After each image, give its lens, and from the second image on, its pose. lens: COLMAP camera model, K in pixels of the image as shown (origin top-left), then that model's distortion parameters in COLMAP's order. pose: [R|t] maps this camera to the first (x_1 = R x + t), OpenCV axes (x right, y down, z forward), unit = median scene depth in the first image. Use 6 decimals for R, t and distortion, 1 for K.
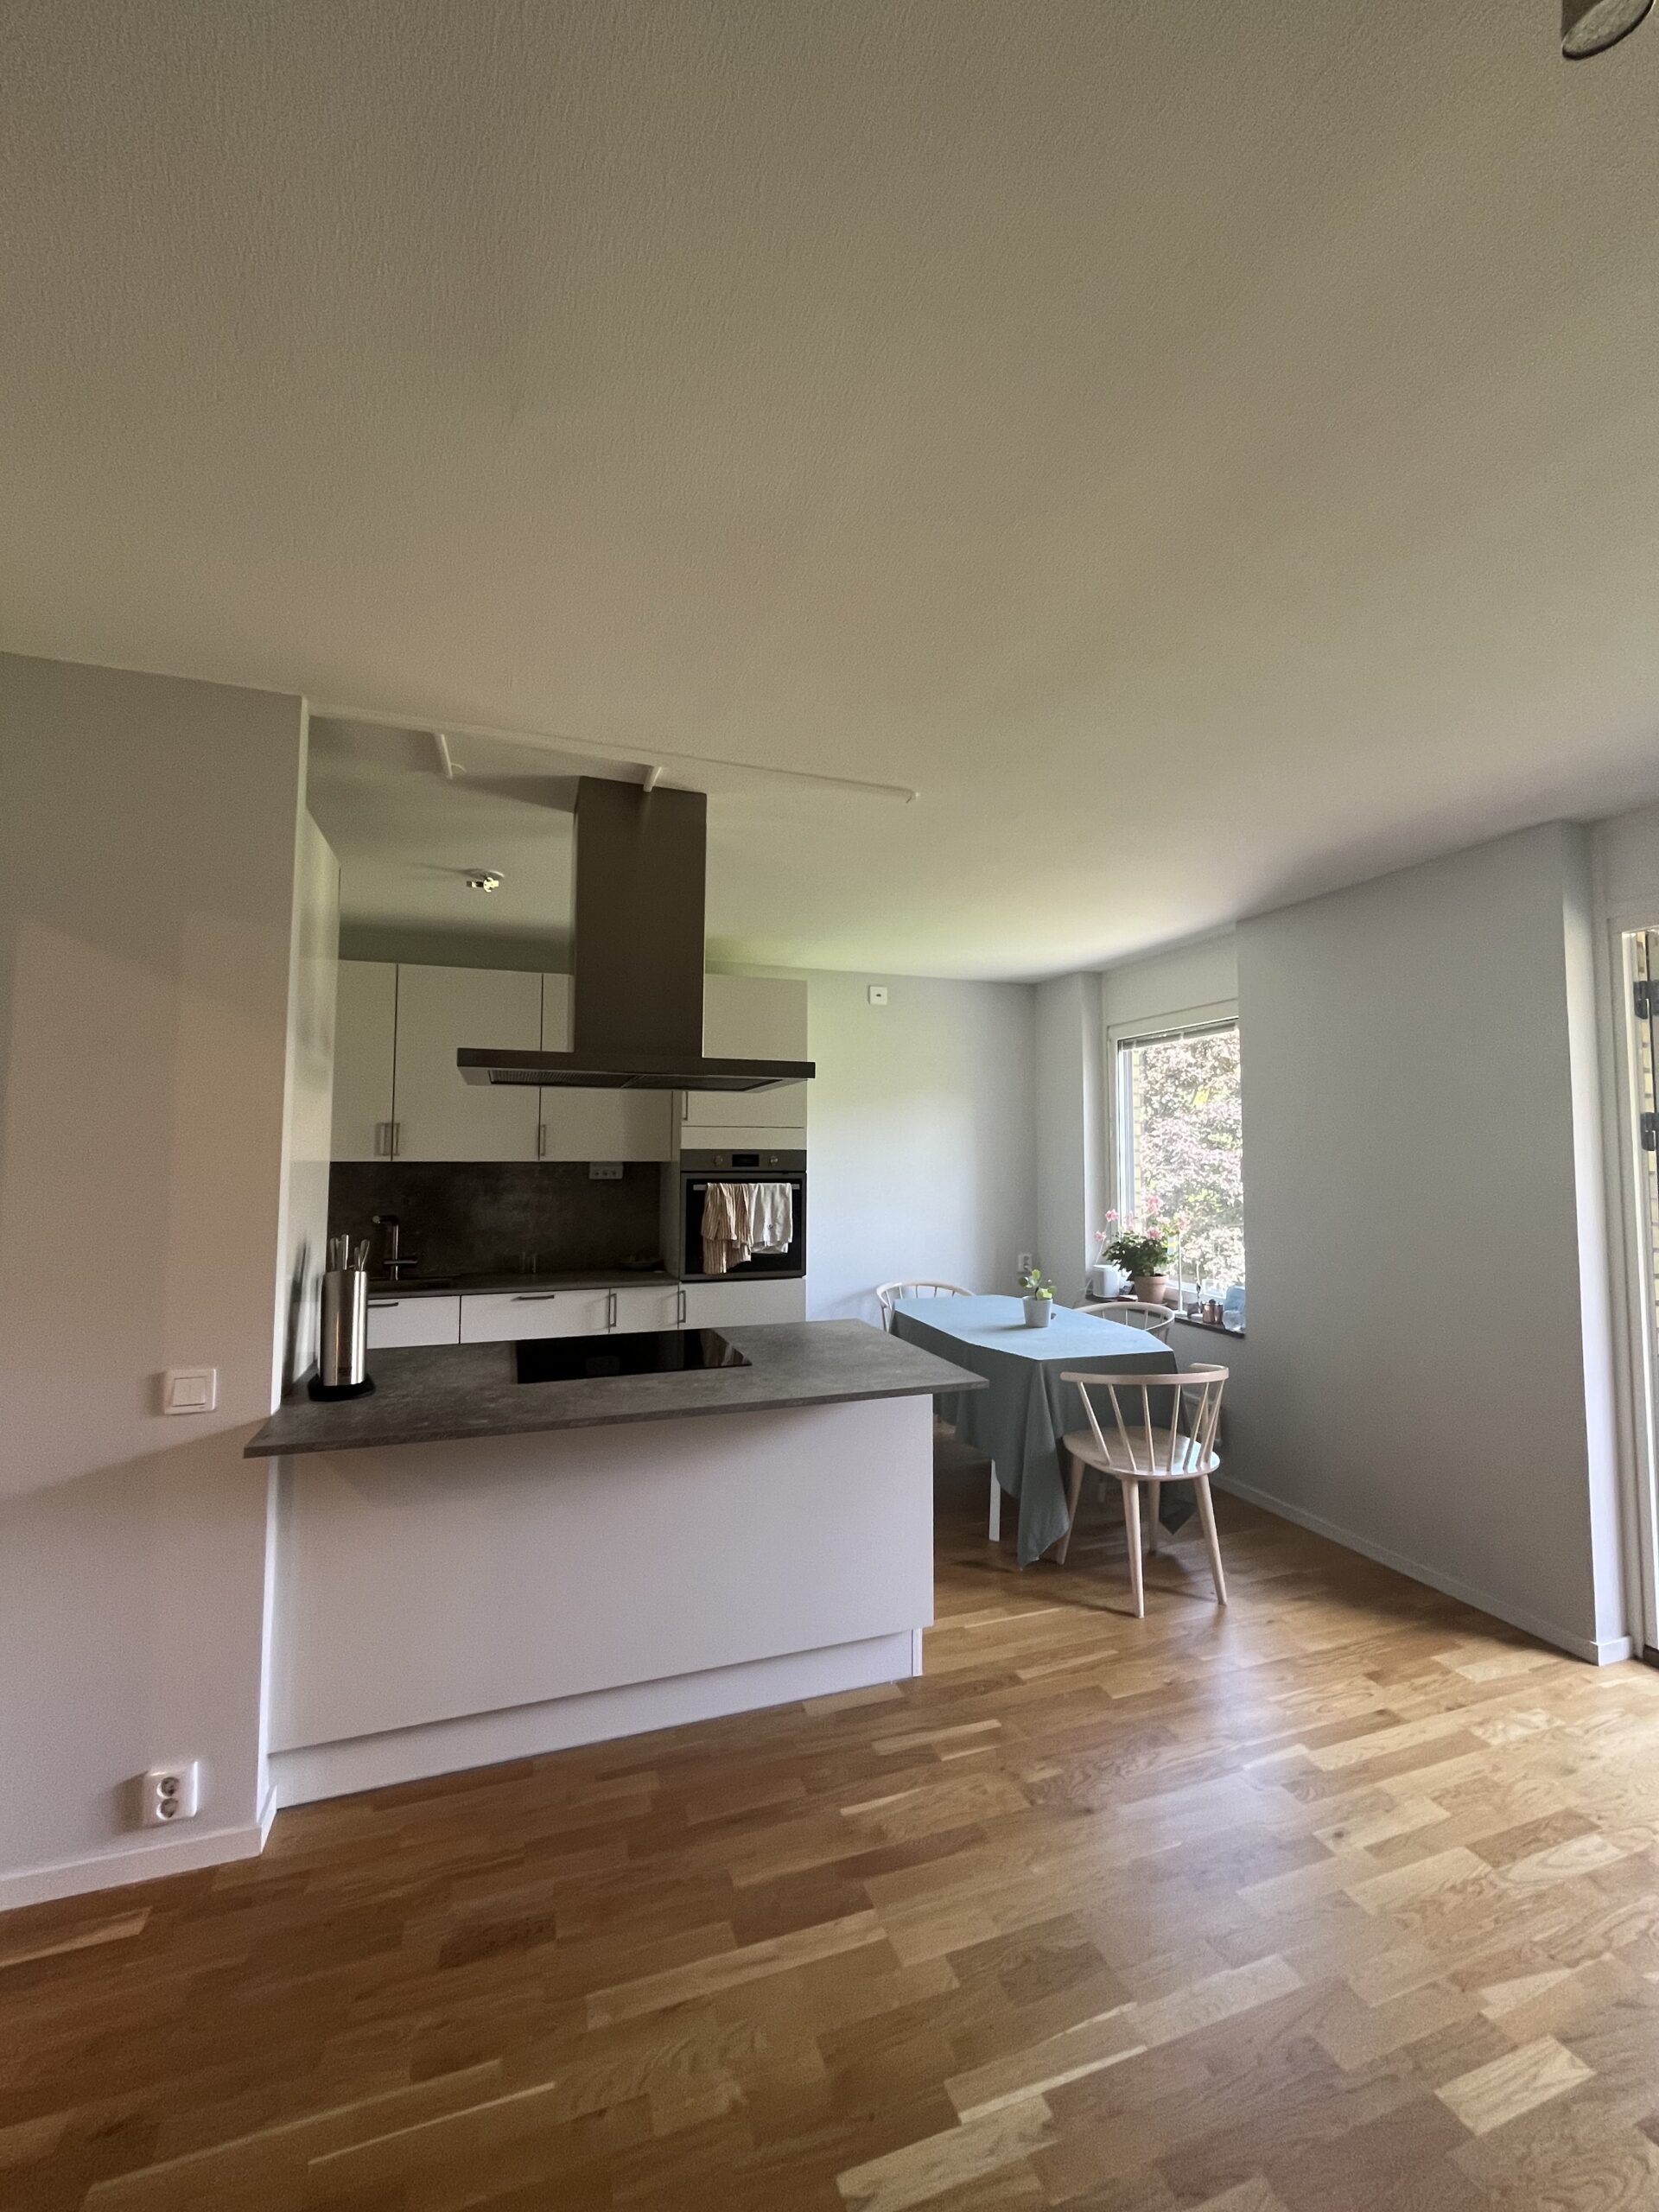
lens RADIAL K [[897.6, 0, 837.8], [0, 897.6, 1101.6], [0, 0, 1]] dist [-0.000142, 0.000192]
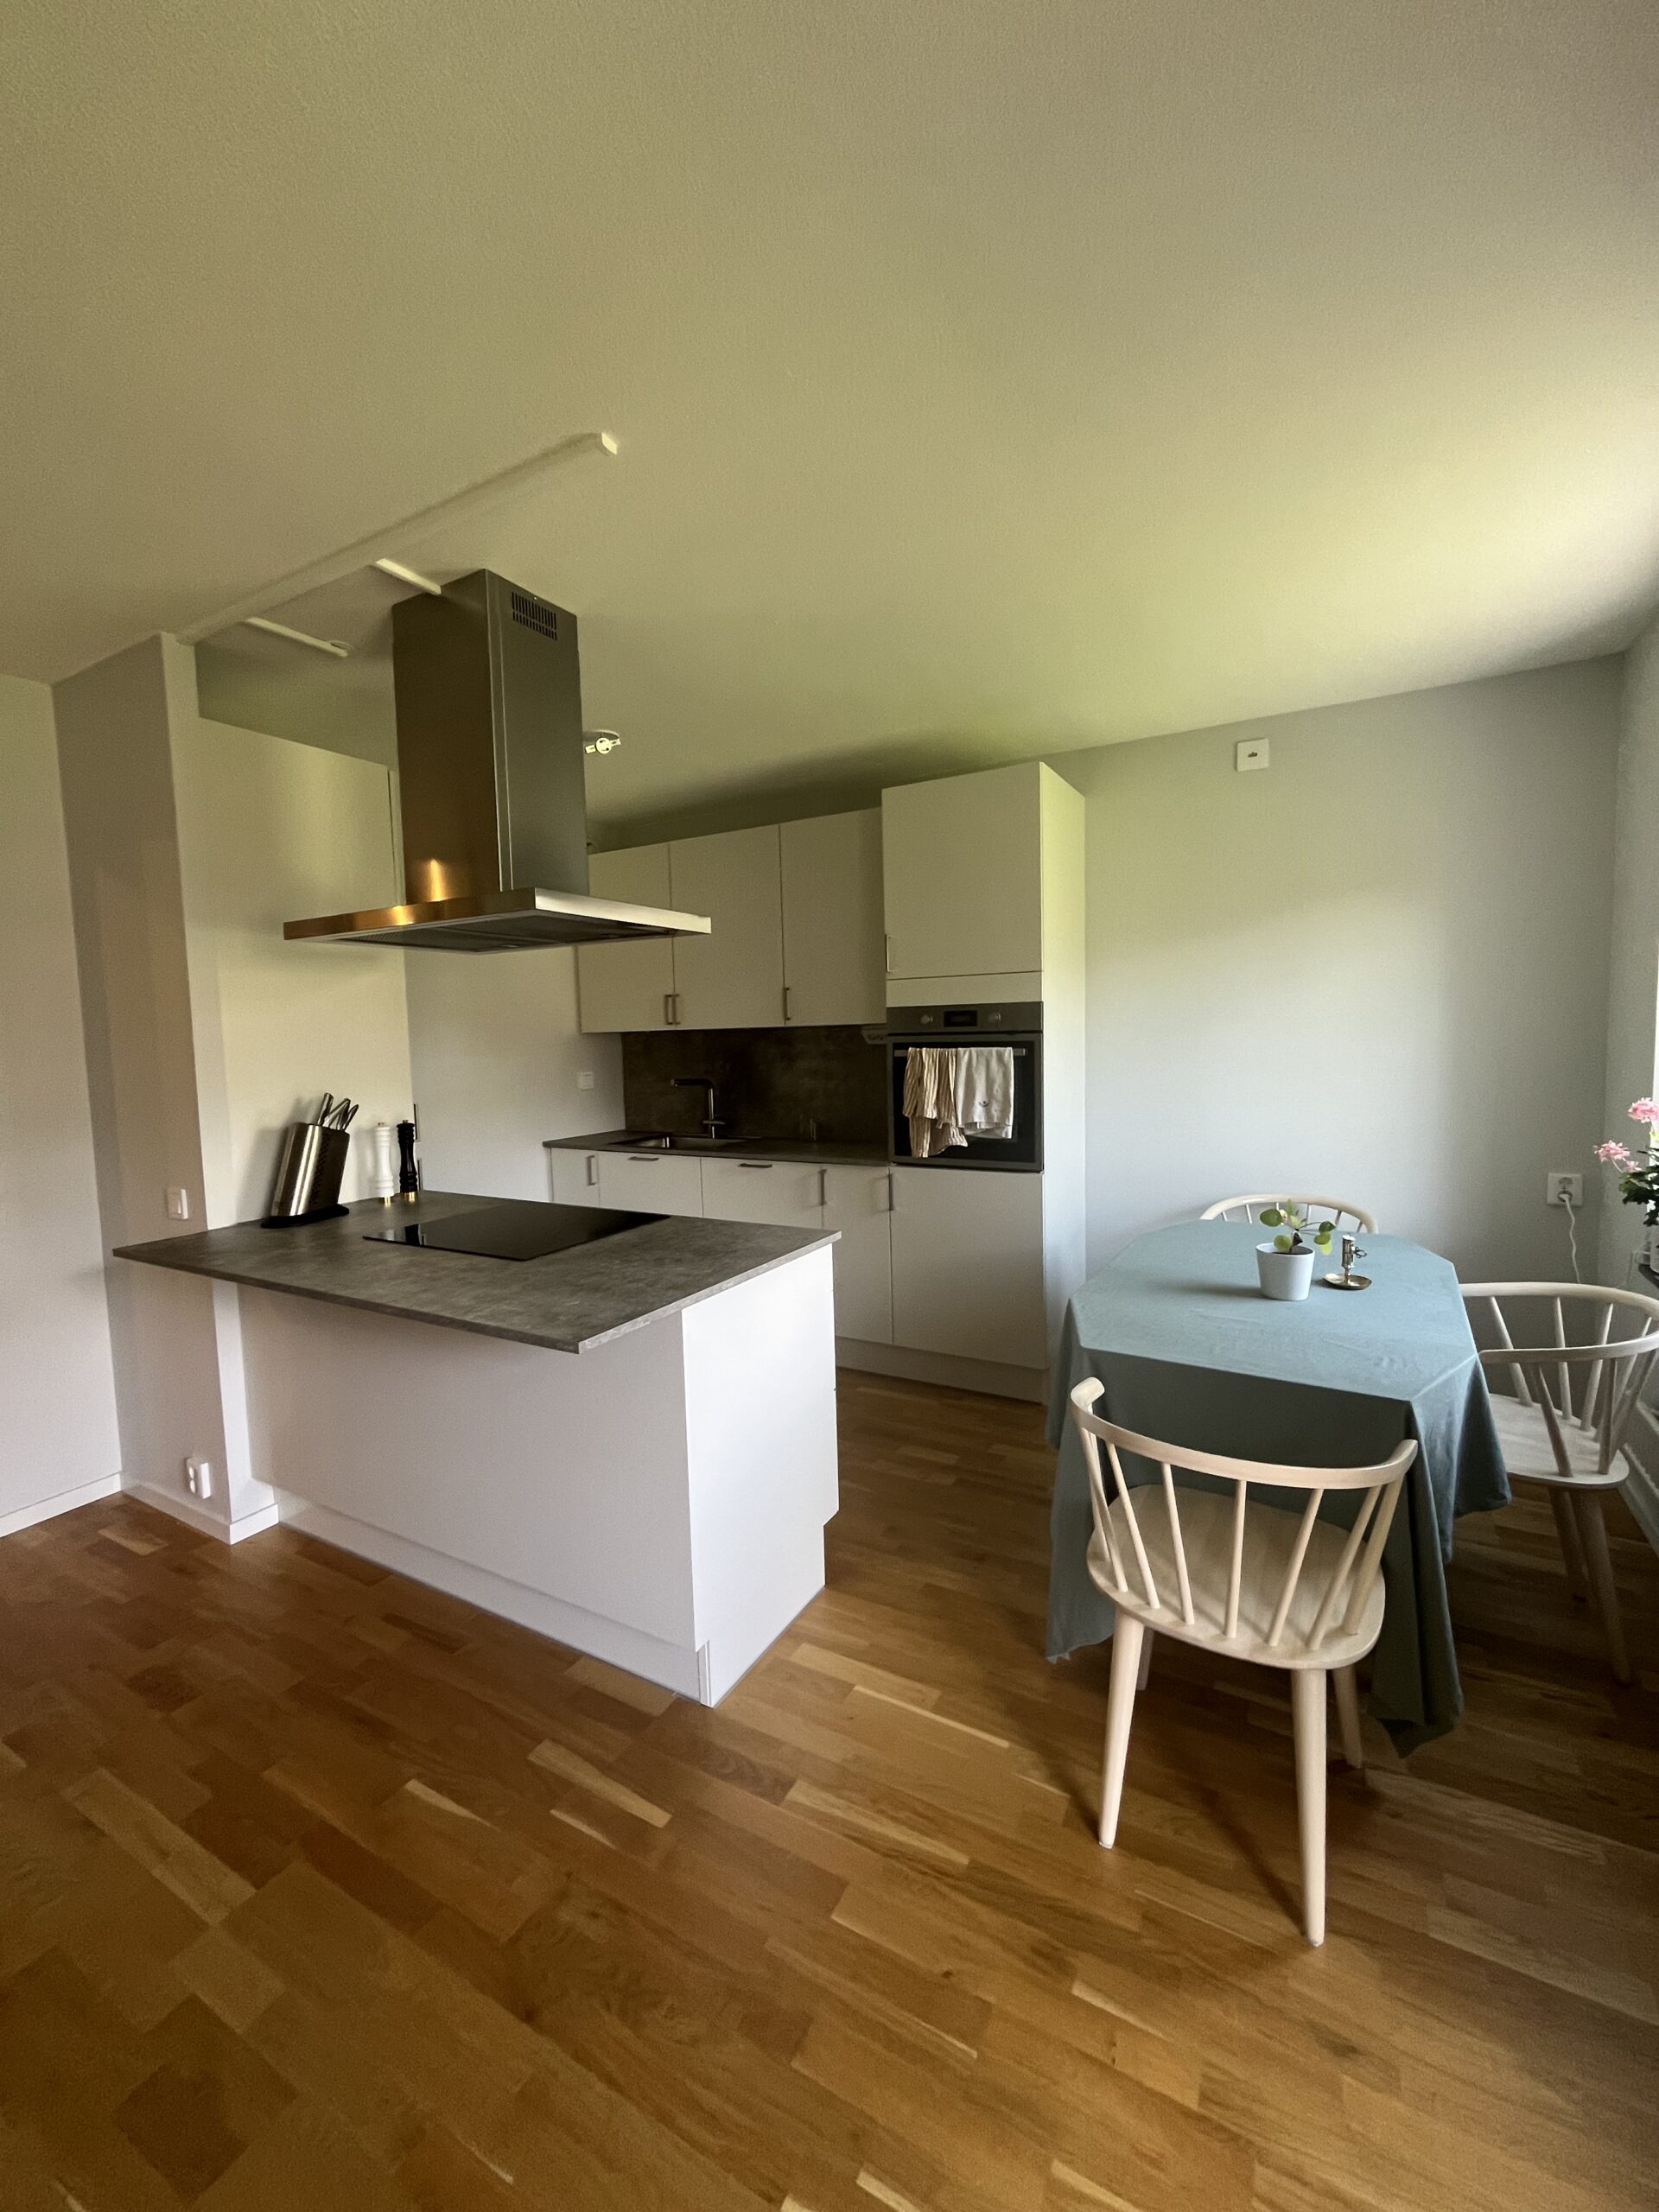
lens RADIAL K [[909.2, 0, 833.9], [0, 909.2, 1096.0], [0, 0, 1]] dist [0.000222, 0.000037]
pose [[0.652396, 0.033247, -0.757148, 0.437208], [0.072767, 0.991674, 0.106244, 0.040761], [0.754377, -0.124409, 0.644545, 0.403454]]
